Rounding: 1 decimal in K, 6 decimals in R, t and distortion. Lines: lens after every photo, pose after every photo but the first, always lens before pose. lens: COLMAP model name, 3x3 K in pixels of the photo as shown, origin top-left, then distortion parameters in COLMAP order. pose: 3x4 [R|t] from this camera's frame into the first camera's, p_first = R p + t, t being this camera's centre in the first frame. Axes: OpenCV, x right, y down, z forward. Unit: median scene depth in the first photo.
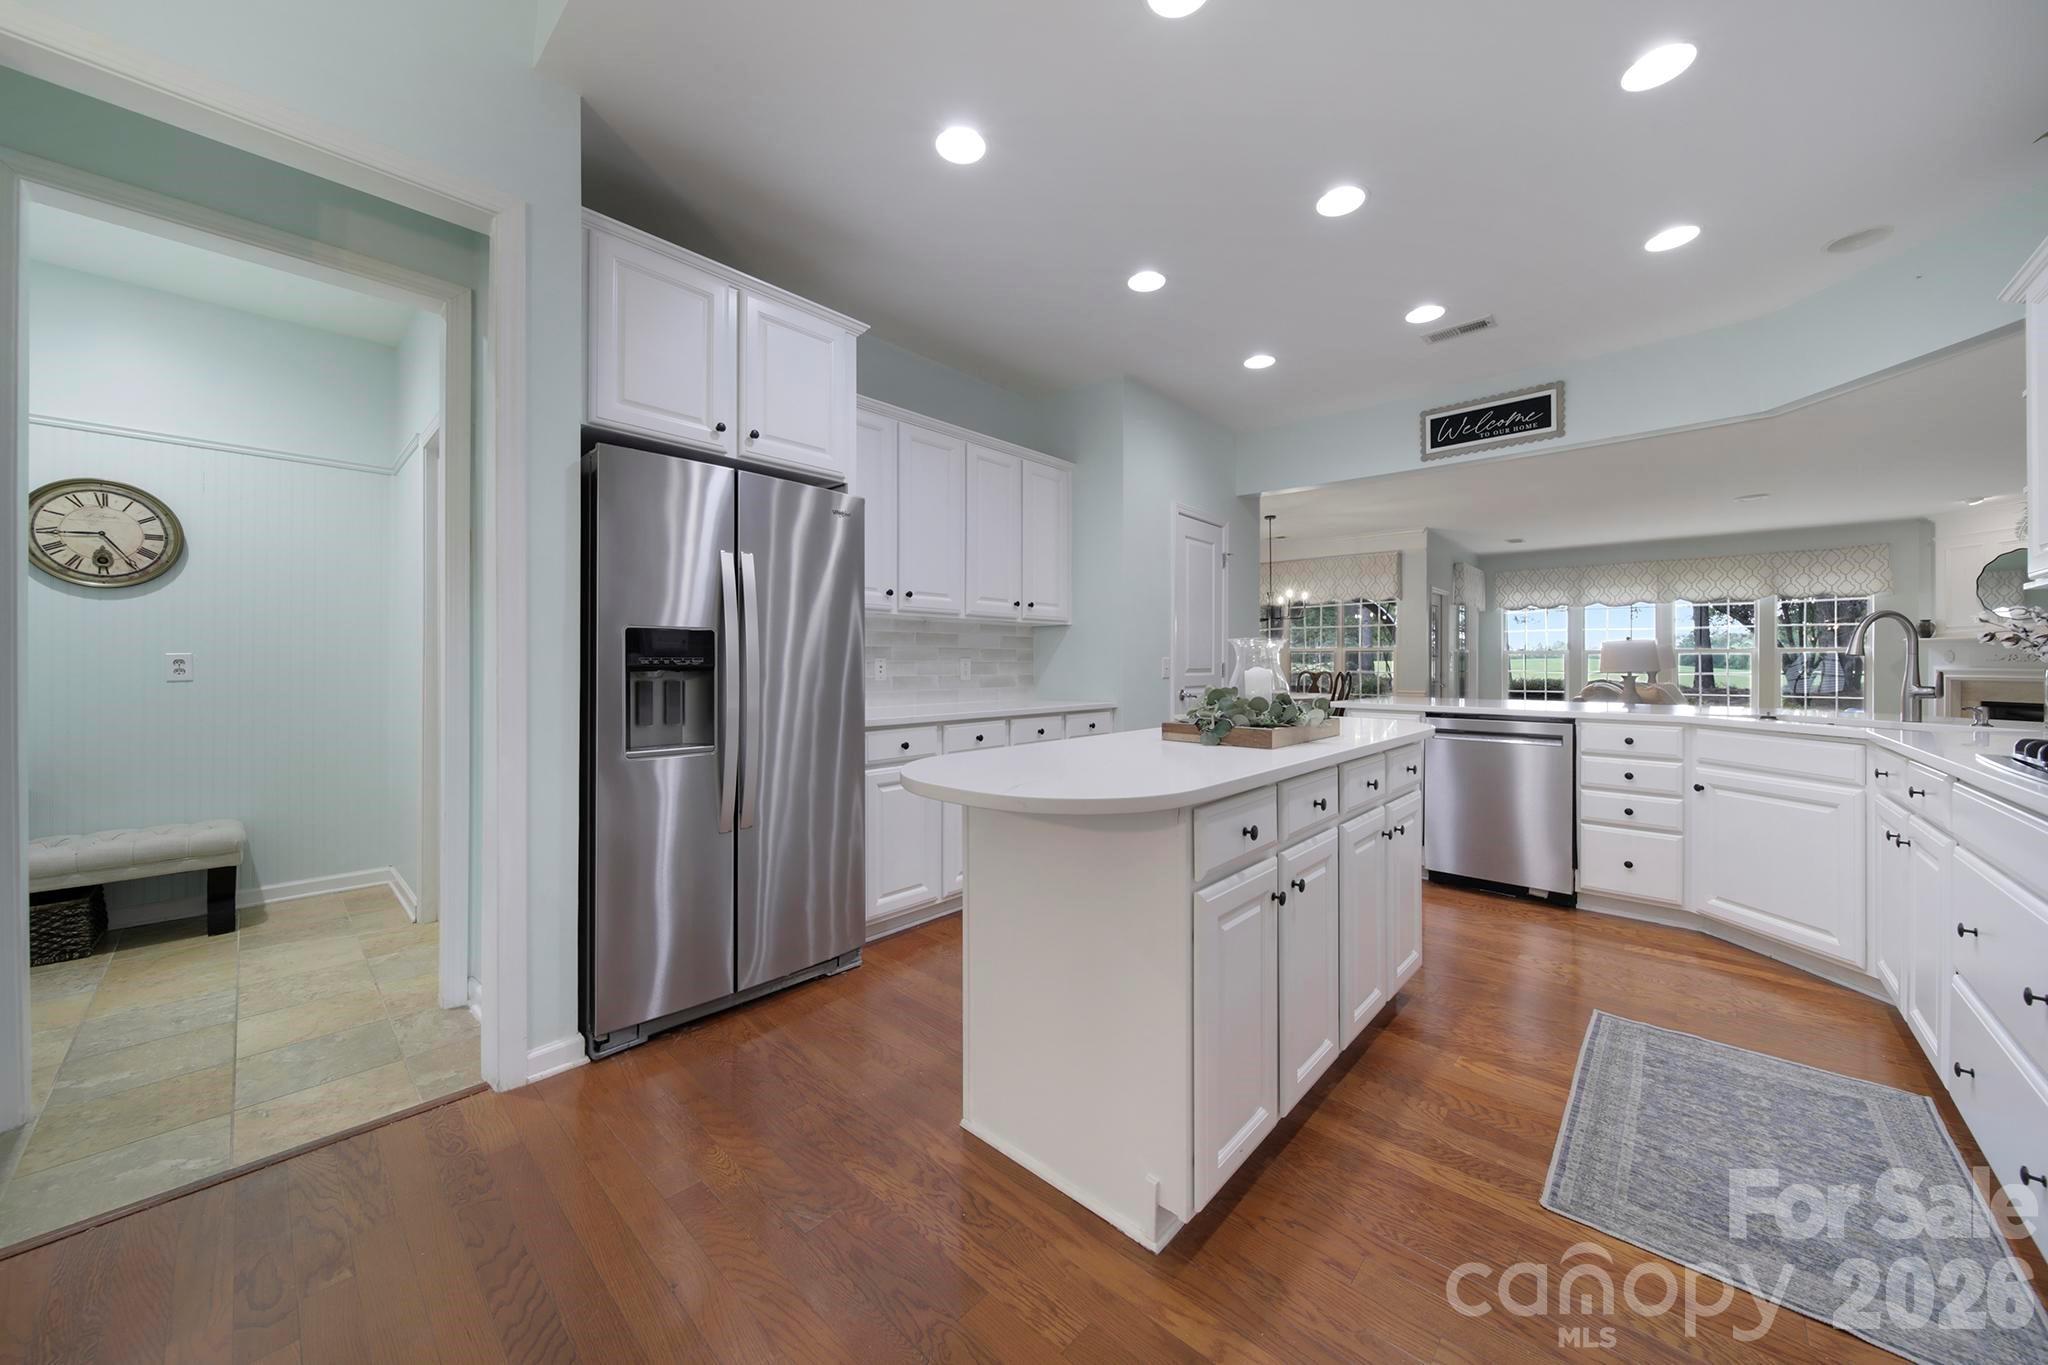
lens RADIAL K [[727.1, 0, 1020.0], [0, 727.1, 665.3], [0, 0, 1]] dist [0.000669, -0.000144]
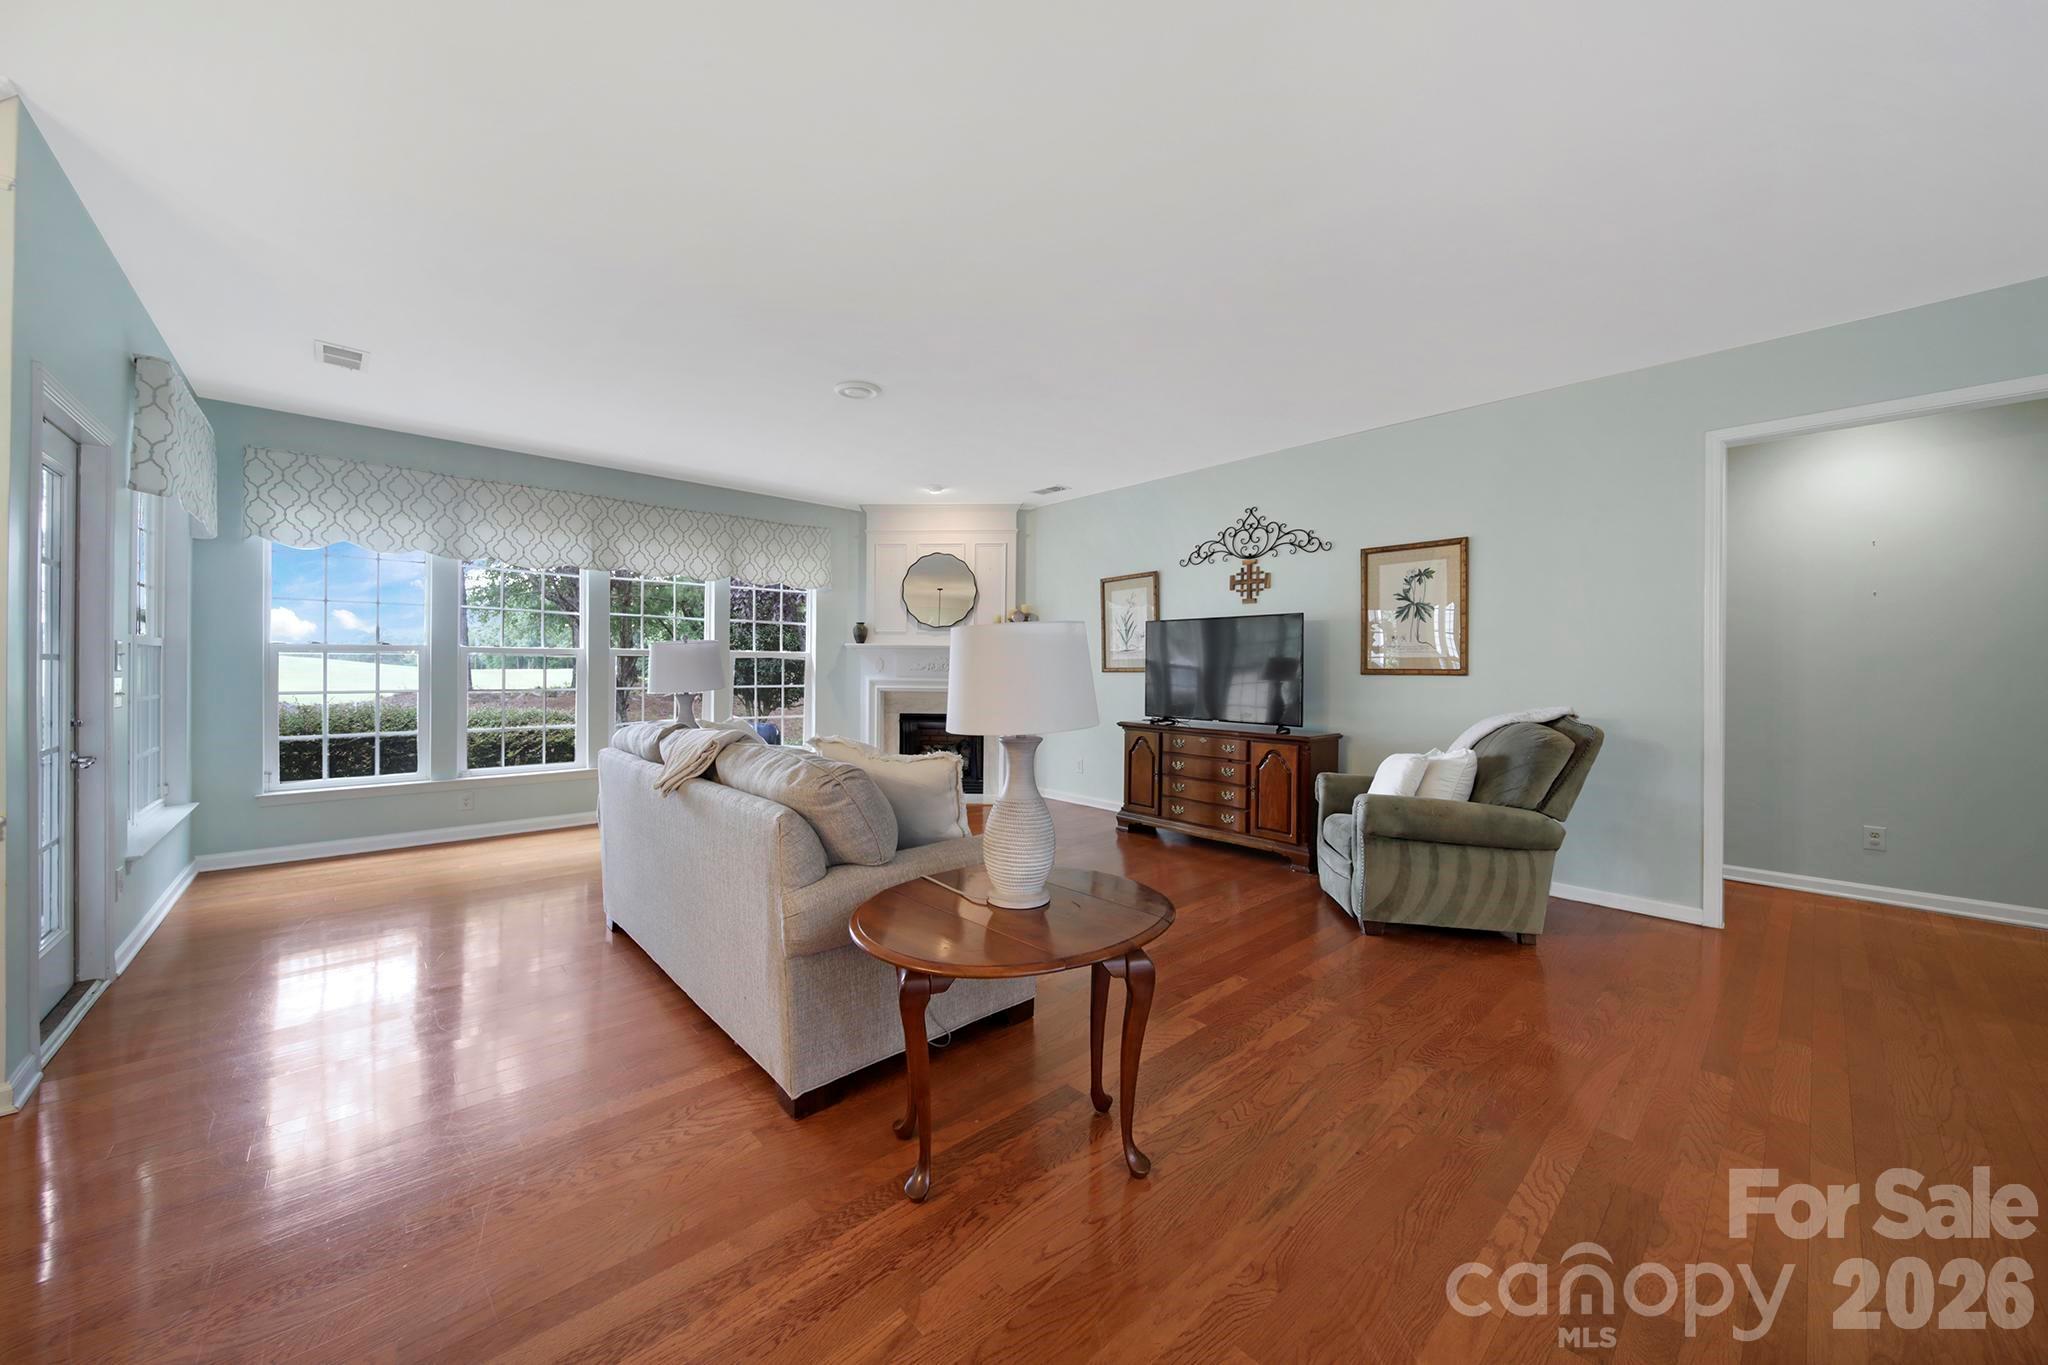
lens RADIAL K [[727.1, 0, 1026.7], [0, 727.1, 667.5], [0, 0, 1]] dist [0.000669, -0.000144]
pose [[0.057713, -0.003276, 0.998328, 0.789856], [-0.003966, 0.999986, 0.003510, -0.025170], [-0.998325, -0.004162, 0.057699, 1.551667]]
